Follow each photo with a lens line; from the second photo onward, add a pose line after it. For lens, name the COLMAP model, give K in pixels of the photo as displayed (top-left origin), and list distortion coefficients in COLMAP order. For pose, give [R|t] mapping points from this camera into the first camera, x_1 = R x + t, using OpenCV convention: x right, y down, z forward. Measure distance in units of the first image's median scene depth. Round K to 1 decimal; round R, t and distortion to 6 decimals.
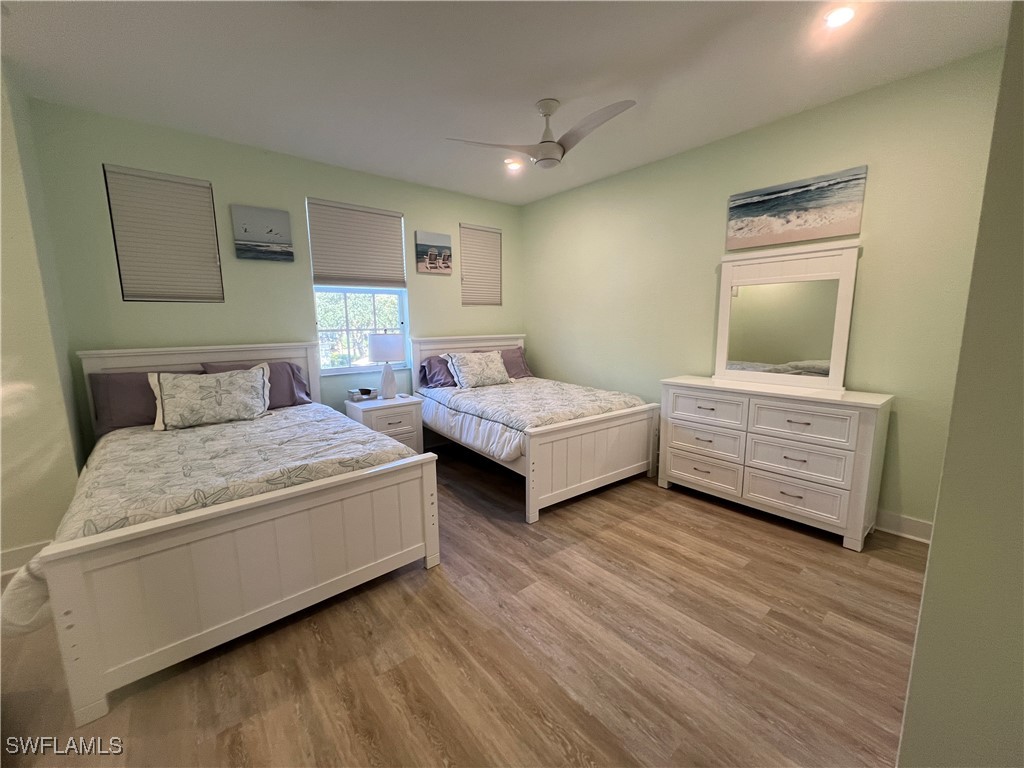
lens RADIAL K [[411.9, 0, 511.1], [0, 411.9, 383.2], [0, 0, 1]] dist [-0.000373, 0.000644]
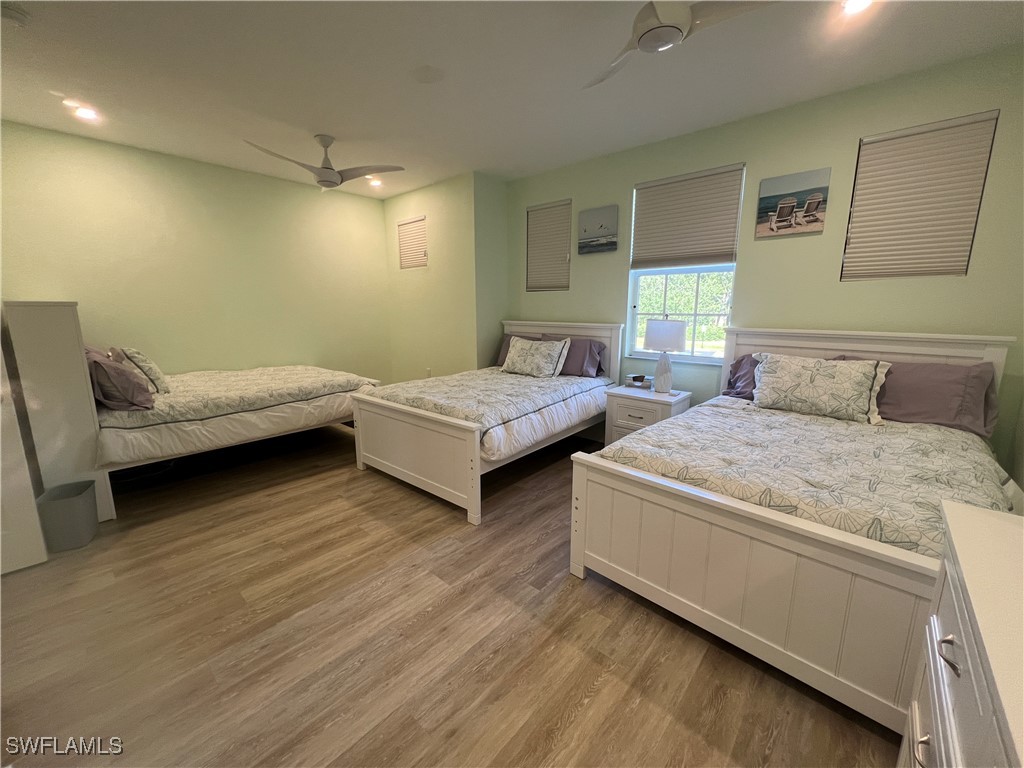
lens RADIAL K [[411.9, 0, 511.1], [0, 411.9, 383.2], [0, 0, 1]] dist [-0.000373, 0.000644]
pose [[0.141165, 0.189761, -0.971629, 0.628324], [-0.151736, 0.974008, 0.168181, -0.100004], [0.978289, 0.123690, 0.166290, 0.643355]]
